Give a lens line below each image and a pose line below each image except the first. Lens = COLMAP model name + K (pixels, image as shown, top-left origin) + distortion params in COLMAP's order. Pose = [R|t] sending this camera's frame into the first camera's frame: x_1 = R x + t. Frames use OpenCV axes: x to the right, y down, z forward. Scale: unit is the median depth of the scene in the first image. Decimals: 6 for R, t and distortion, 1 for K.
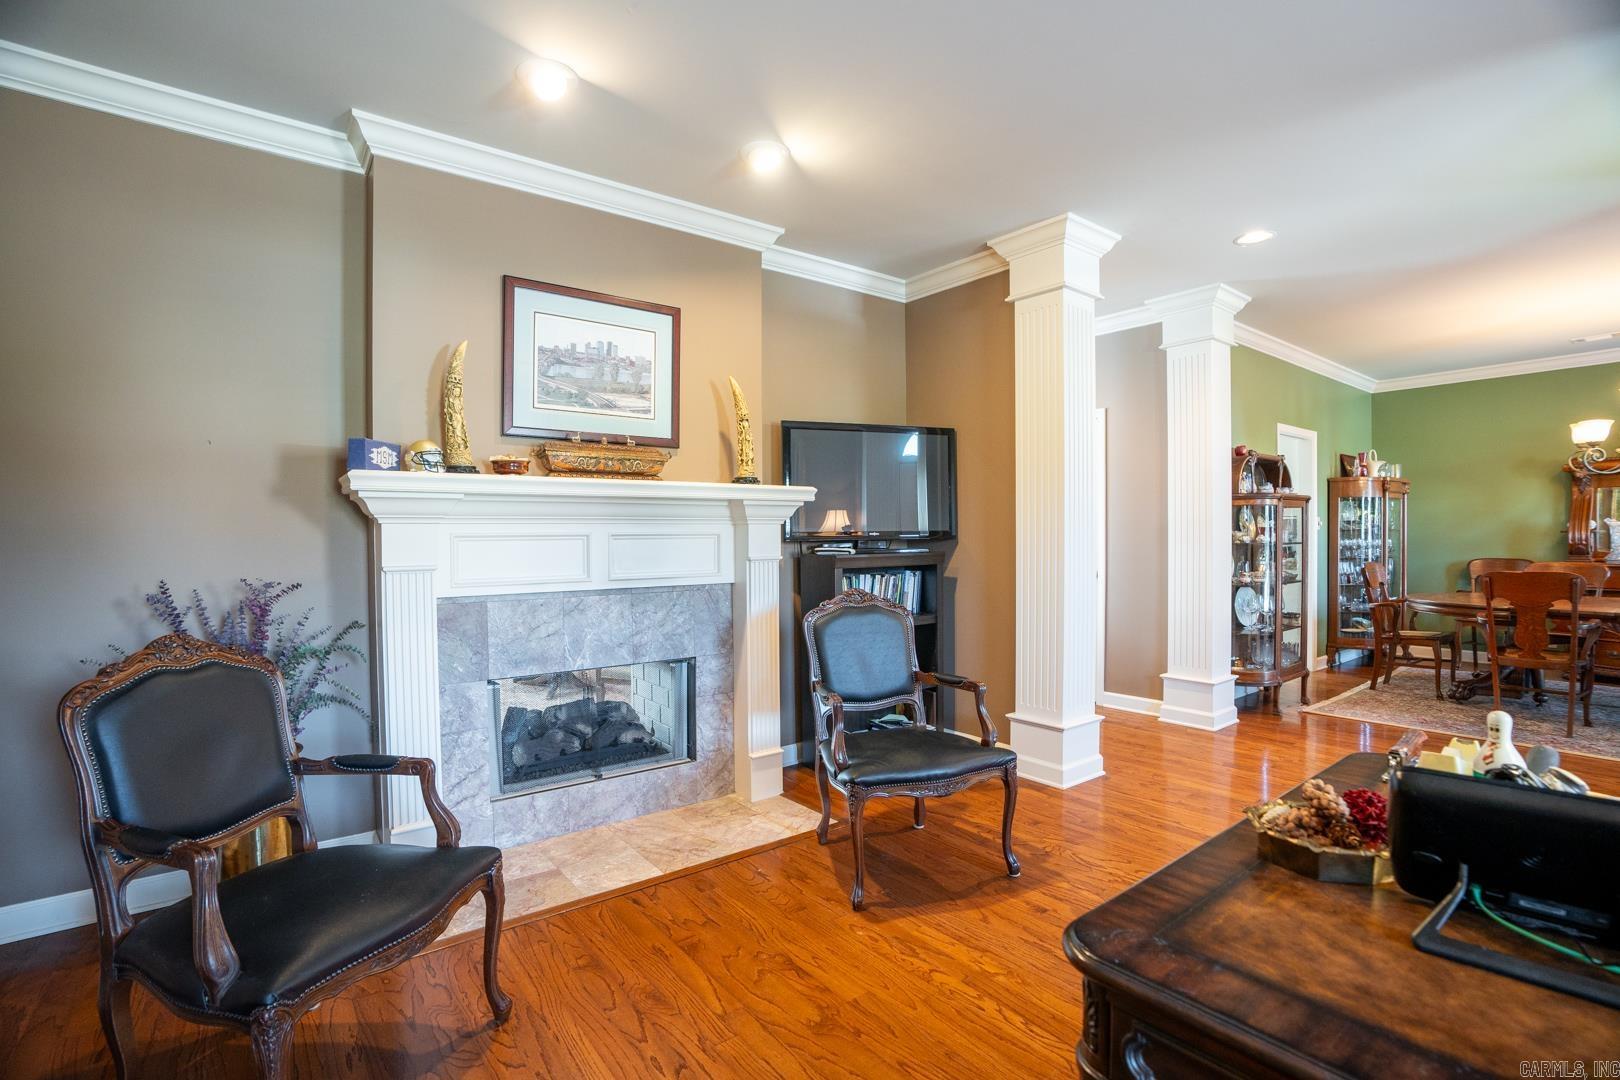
lens RADIAL K [[747.5, 0, 806.6], [0, 747.5, 542.5], [0, 0, 1]] dist [-0.065663, 0.023006]
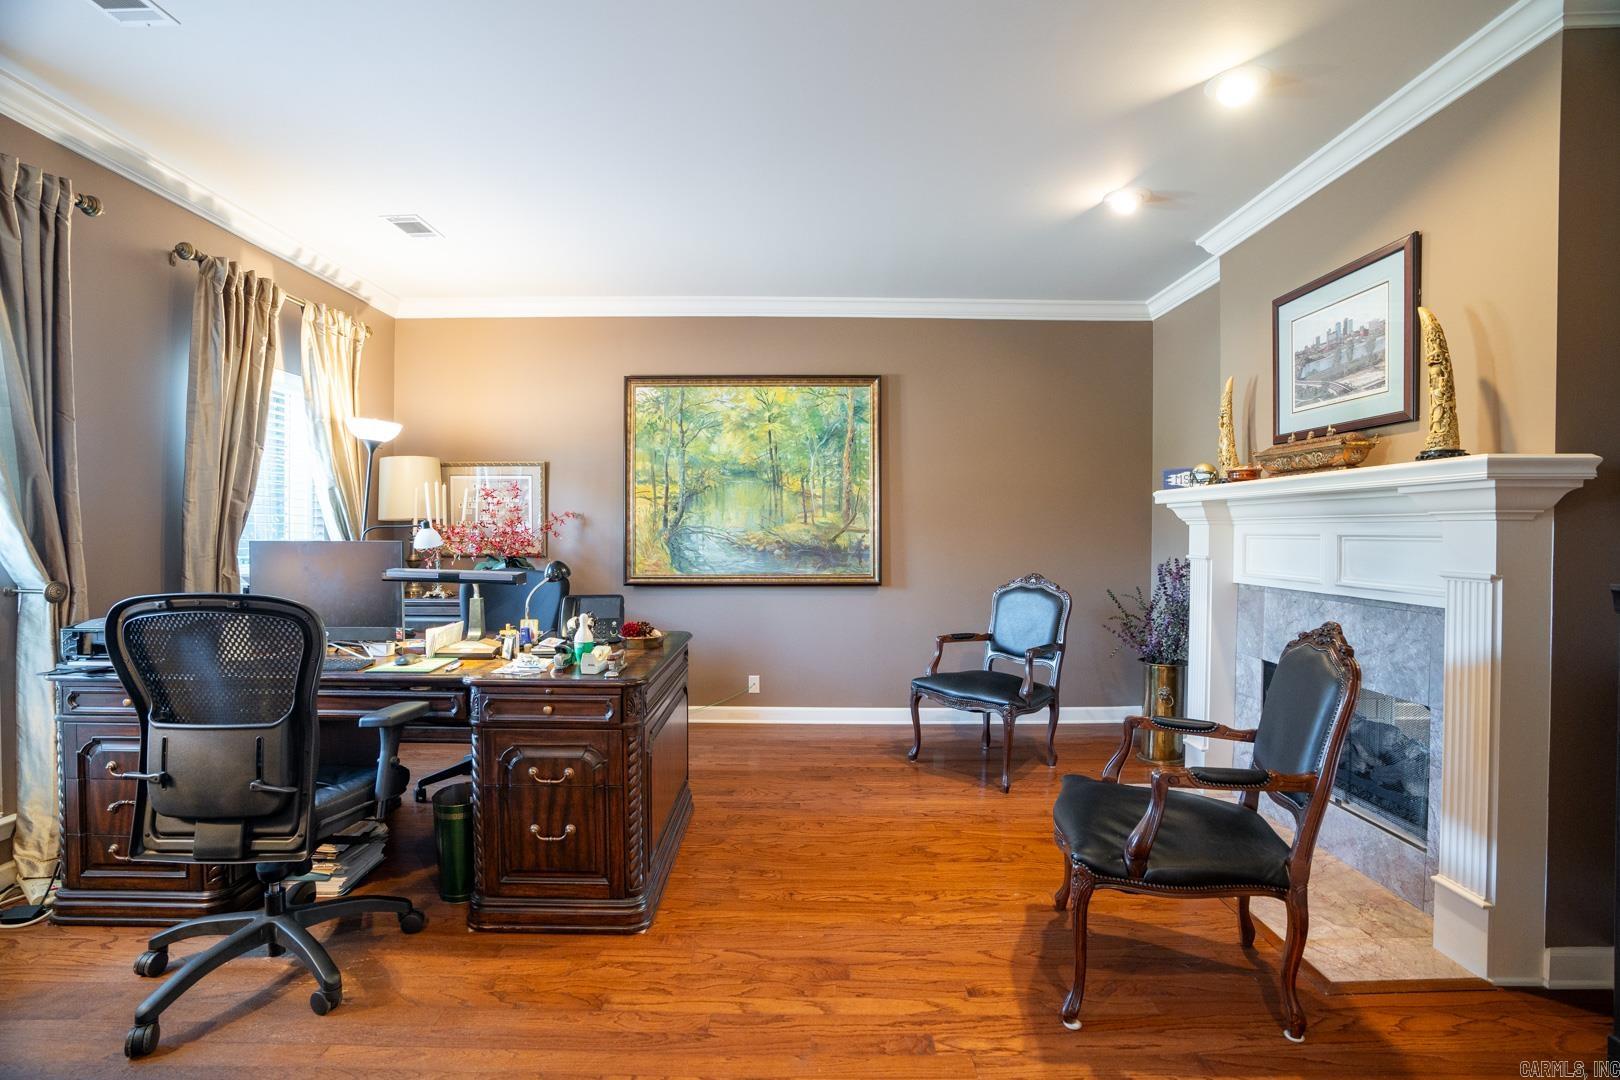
lens RADIAL K [[747.5, 0, 806.6], [0, 747.5, 542.5], [0, 0, 1]] dist [-0.065663, 0.023006]
pose [[-0.599868, 0.015136, -0.799956, 0.834845], [-0.013082, 0.999502, 0.028722, -0.018291], [0.799992, 0.027694, -0.599371, 1.023377]]
